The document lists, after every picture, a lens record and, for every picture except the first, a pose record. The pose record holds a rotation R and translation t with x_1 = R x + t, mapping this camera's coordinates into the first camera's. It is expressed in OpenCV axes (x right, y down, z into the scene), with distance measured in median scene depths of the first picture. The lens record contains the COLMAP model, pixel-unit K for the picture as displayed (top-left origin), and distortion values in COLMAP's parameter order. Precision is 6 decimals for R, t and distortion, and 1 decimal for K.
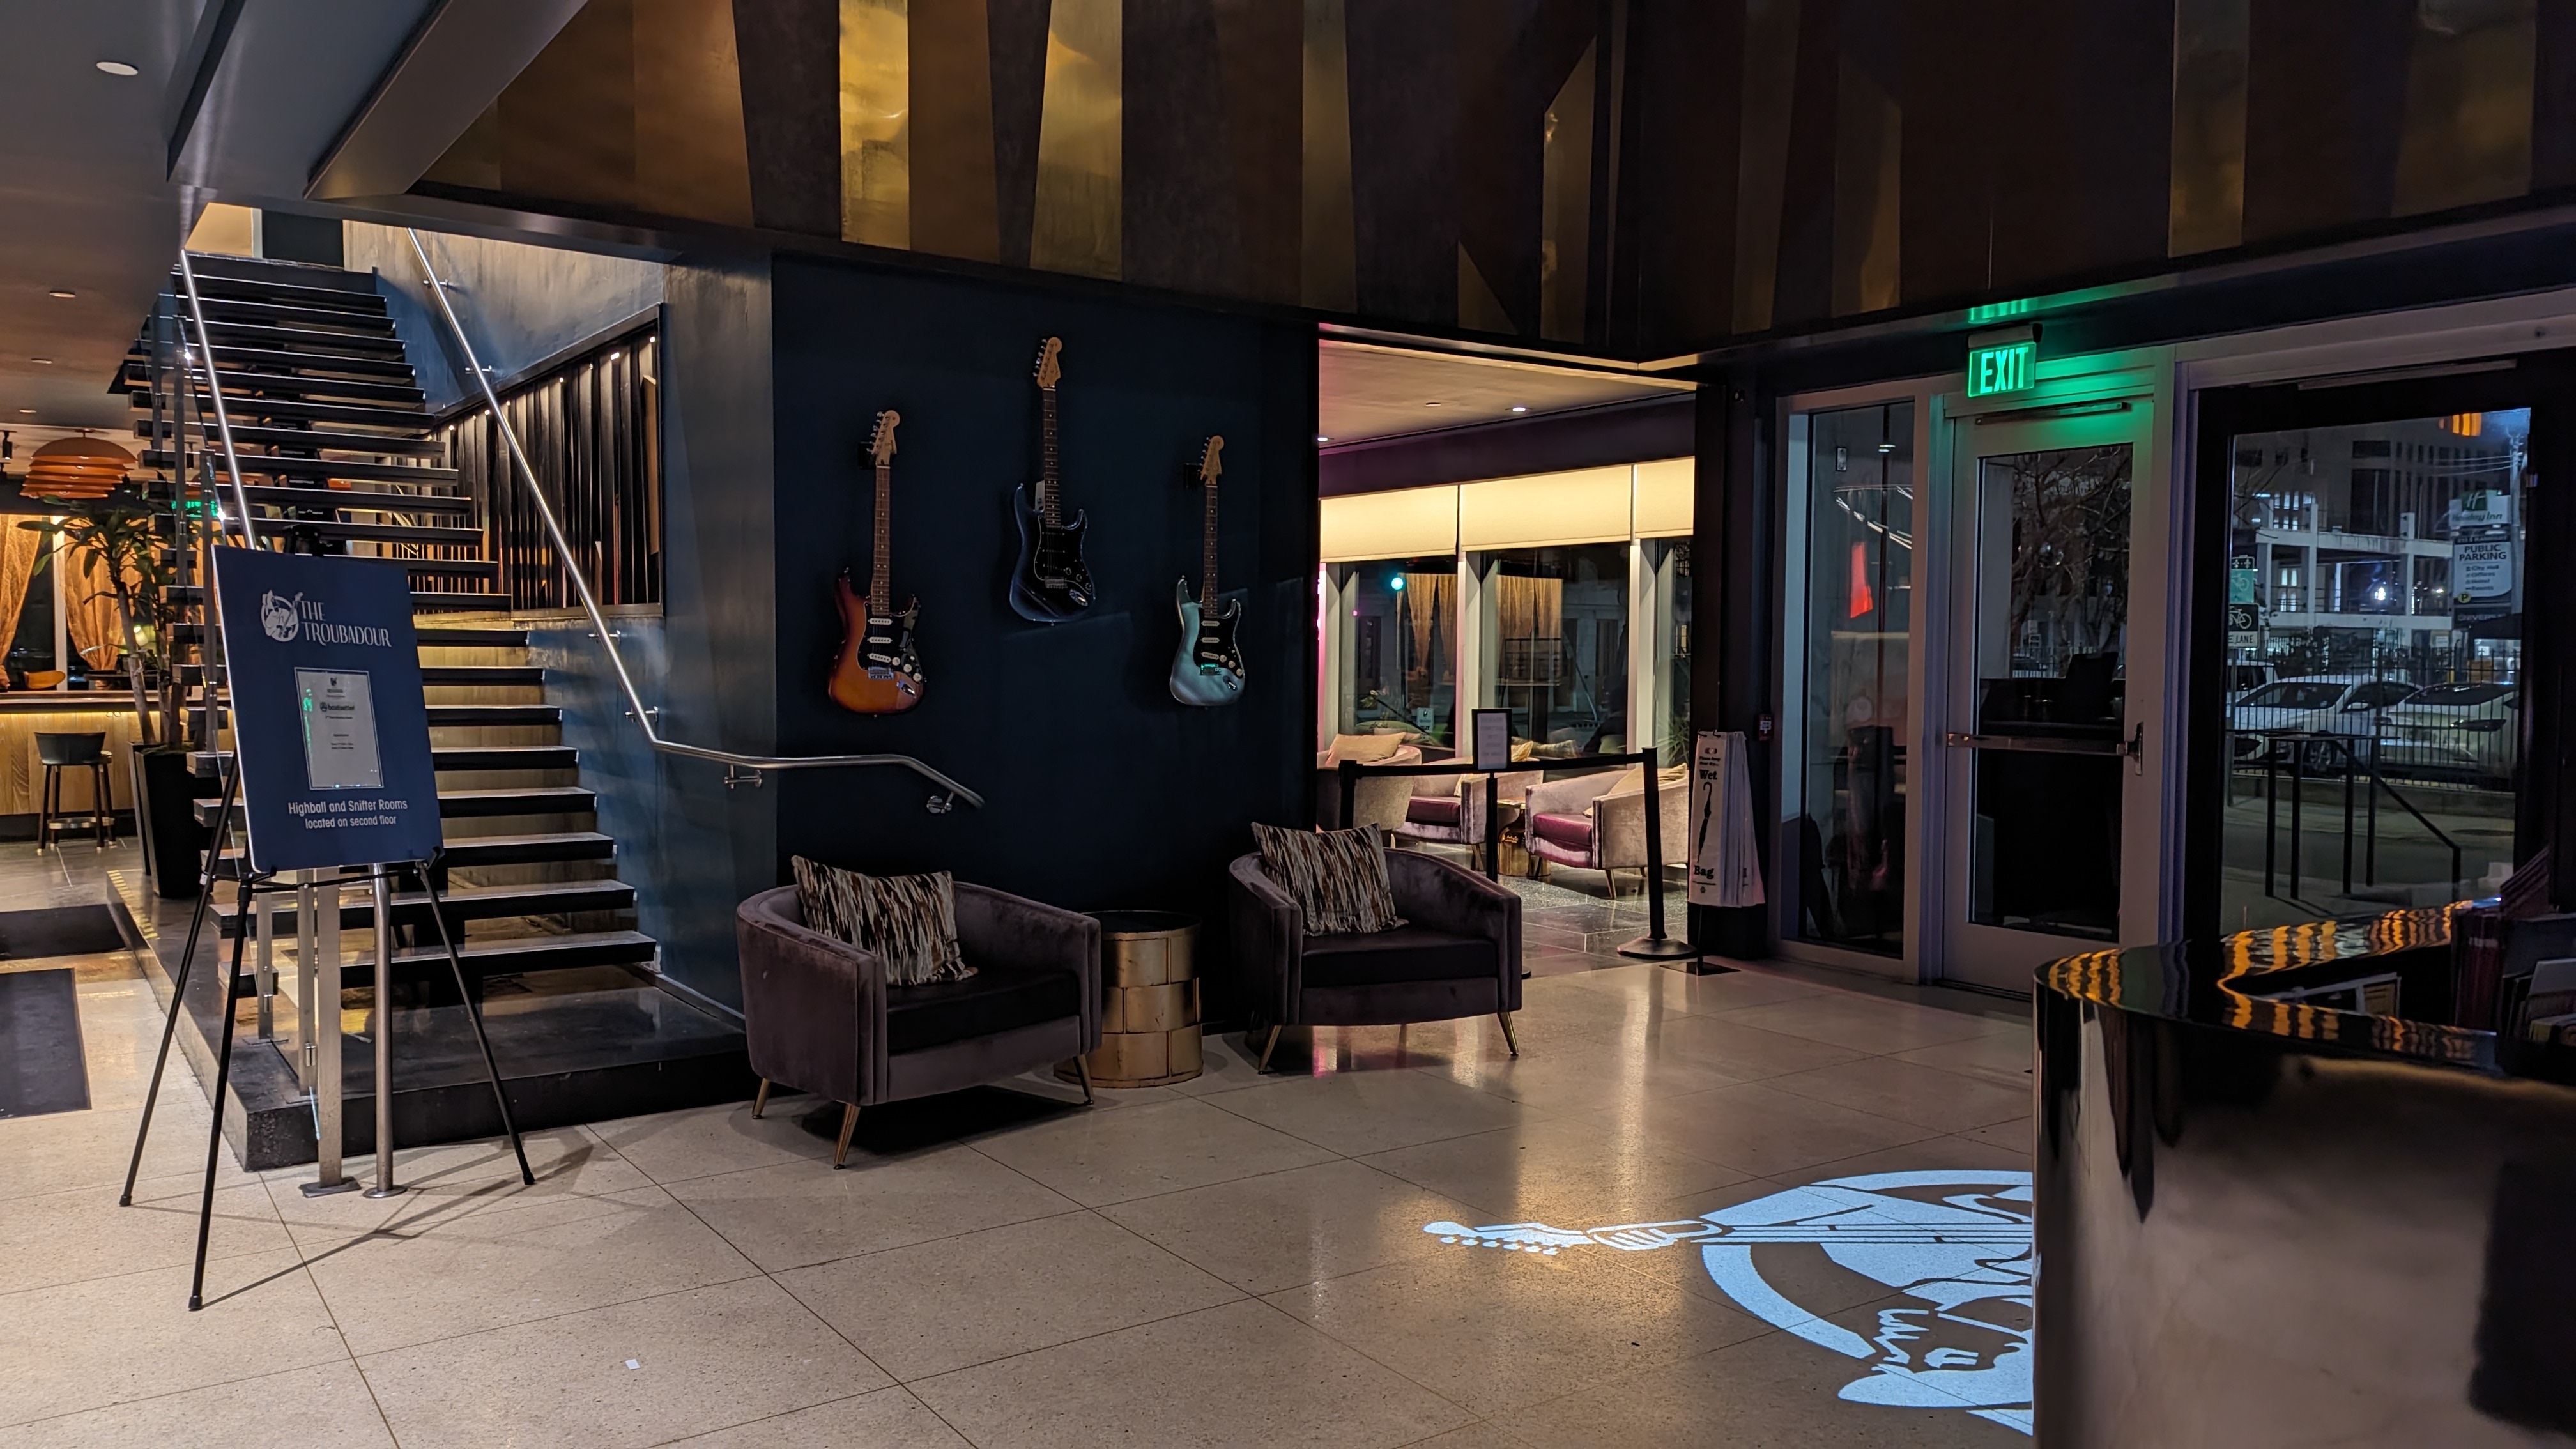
lens RADIAL K [[1833.2, 0, 1282.7], [0, 1833.2, 720.9], [0, 0, 1]] dist [0.033910, -0.015378]
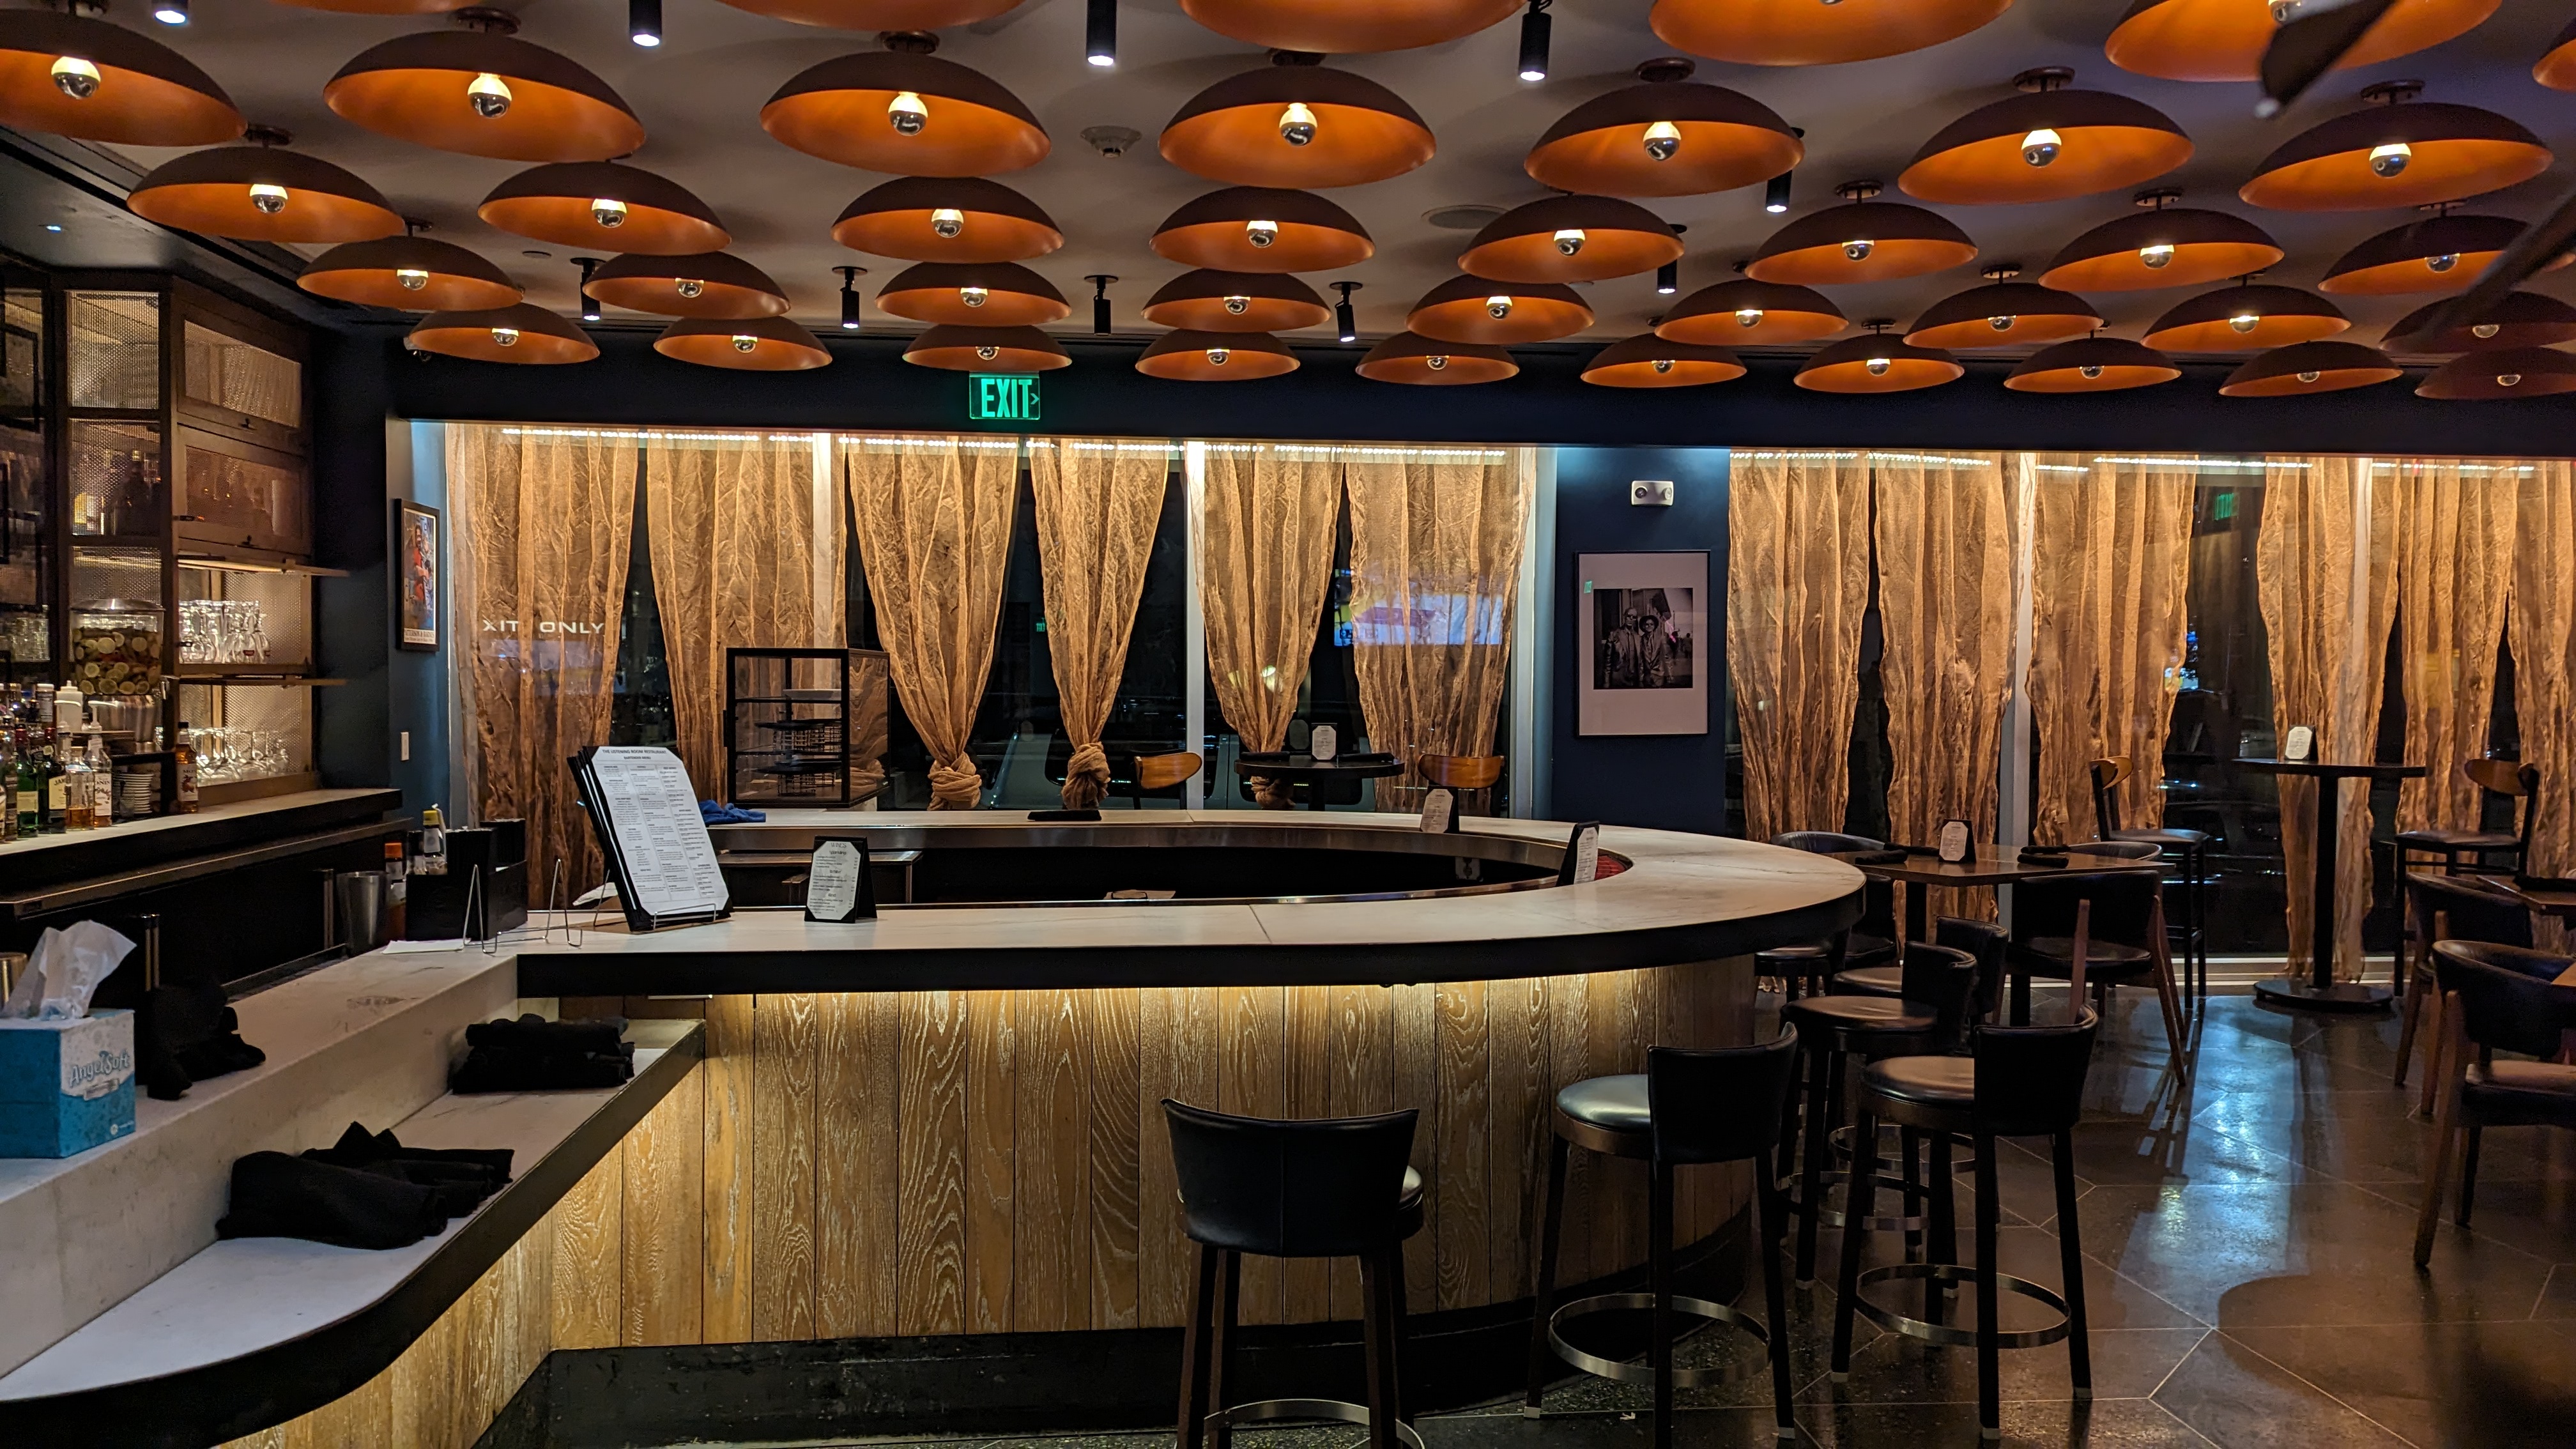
lens RADIAL K [[1833.2, 0, 1289.9], [0, 1833.2, 720.3], [0, 0, 1]] dist [0.033910, -0.015378]
pose [[0.871896, 0.008941, -0.489610, -0.397413], [-0.016615, 0.999798, -0.011332, -0.030810], [0.489410, 0.018015, 0.871868, 0.585666]]
